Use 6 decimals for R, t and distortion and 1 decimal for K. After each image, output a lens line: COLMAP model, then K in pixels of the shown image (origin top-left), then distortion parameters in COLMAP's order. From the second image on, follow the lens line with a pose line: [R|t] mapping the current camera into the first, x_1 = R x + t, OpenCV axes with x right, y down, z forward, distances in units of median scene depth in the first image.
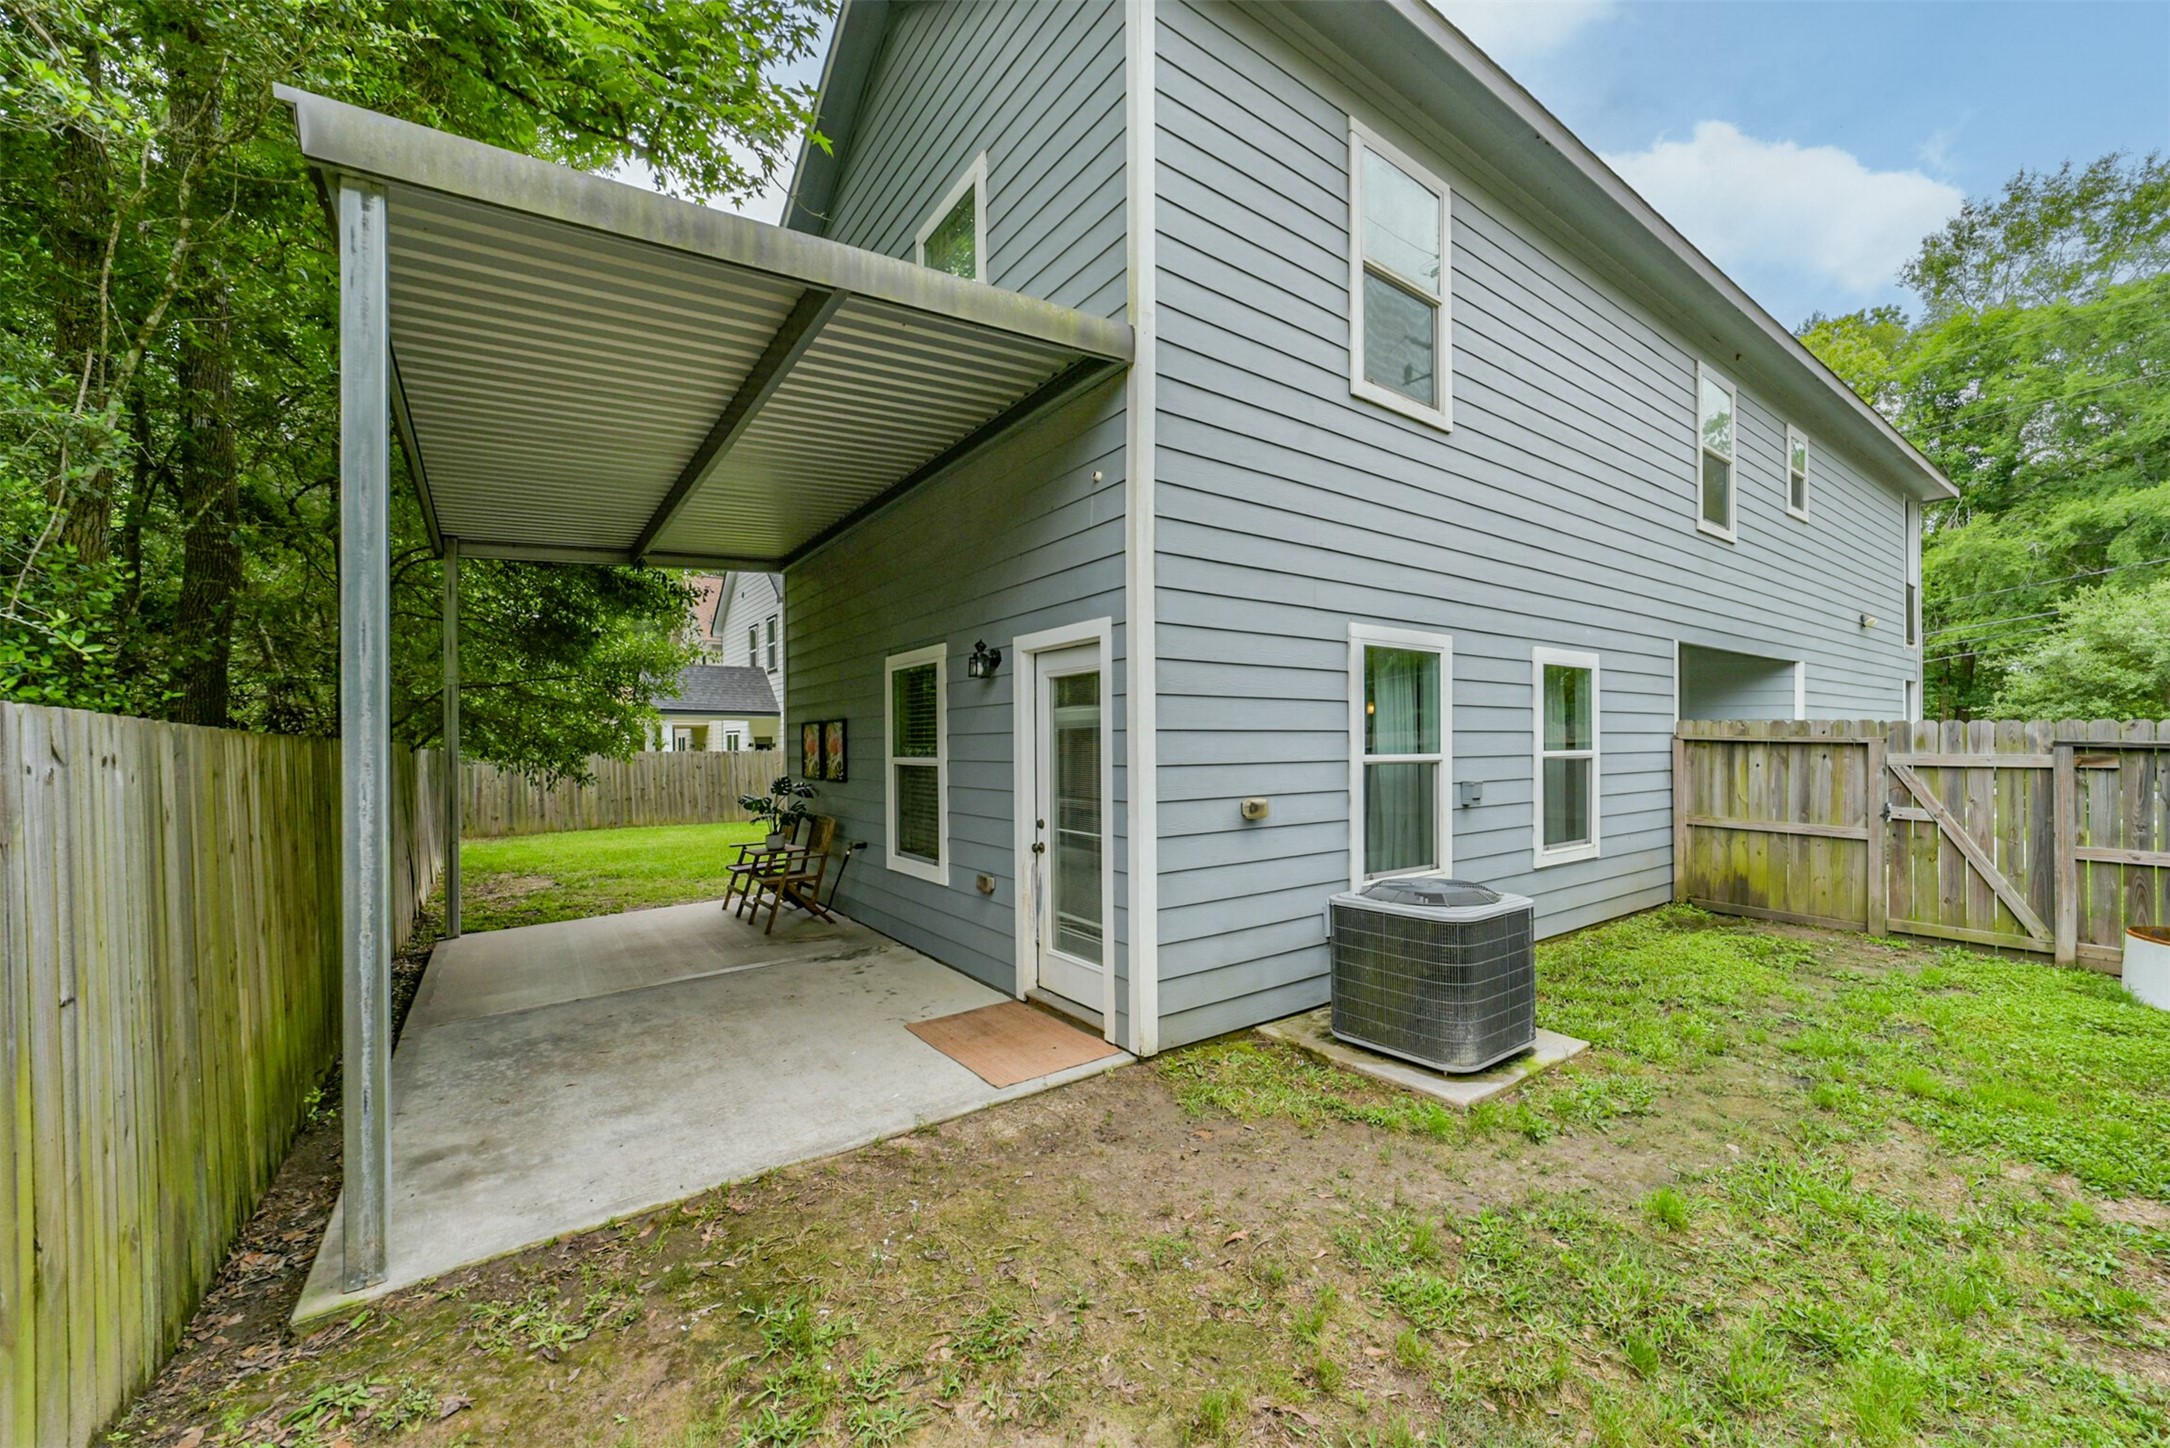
lens RADIAL K [[841.4, 0, 1102.5], [0, 841.4, 741.3], [0, 0, 1]] dist [-0.017192, 0.007614]
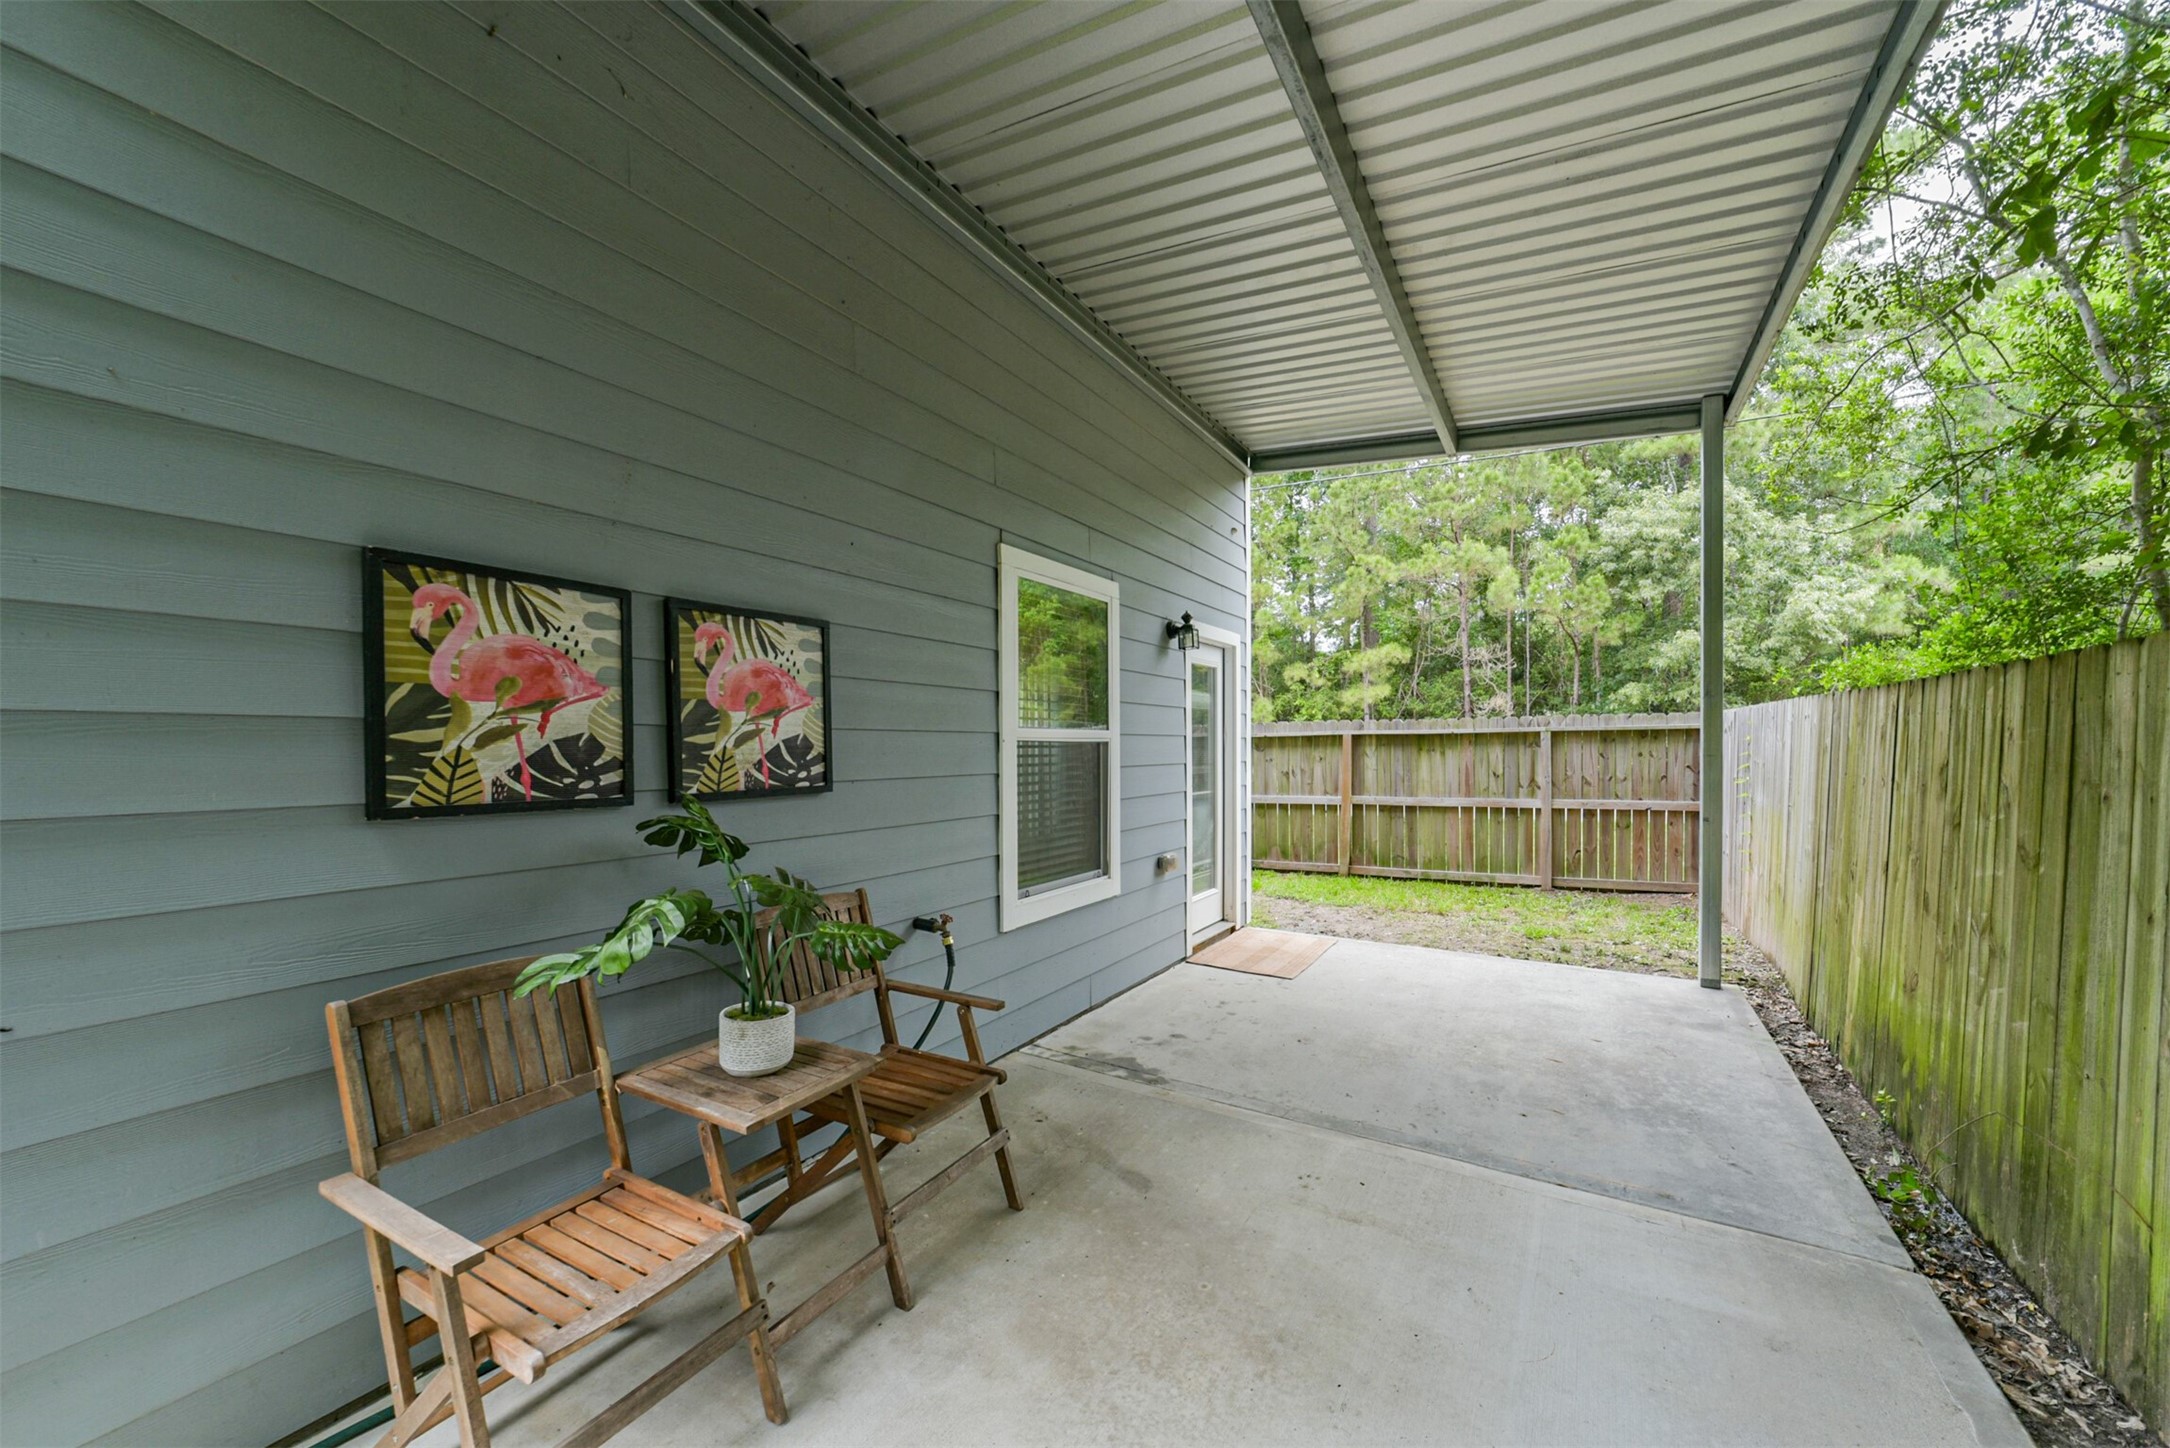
lens RADIAL K [[841.4, 0, 1098.3], [0, 841.4, 740.3], [0, 0, 1]] dist [-0.017192, 0.007614]
pose [[-0.414344, 0.017756, 0.909947, -1.045672], [0.003908, 0.999835, -0.017730, 0.049816], [-0.910112, -0.003790, -0.414345, 1.568424]]
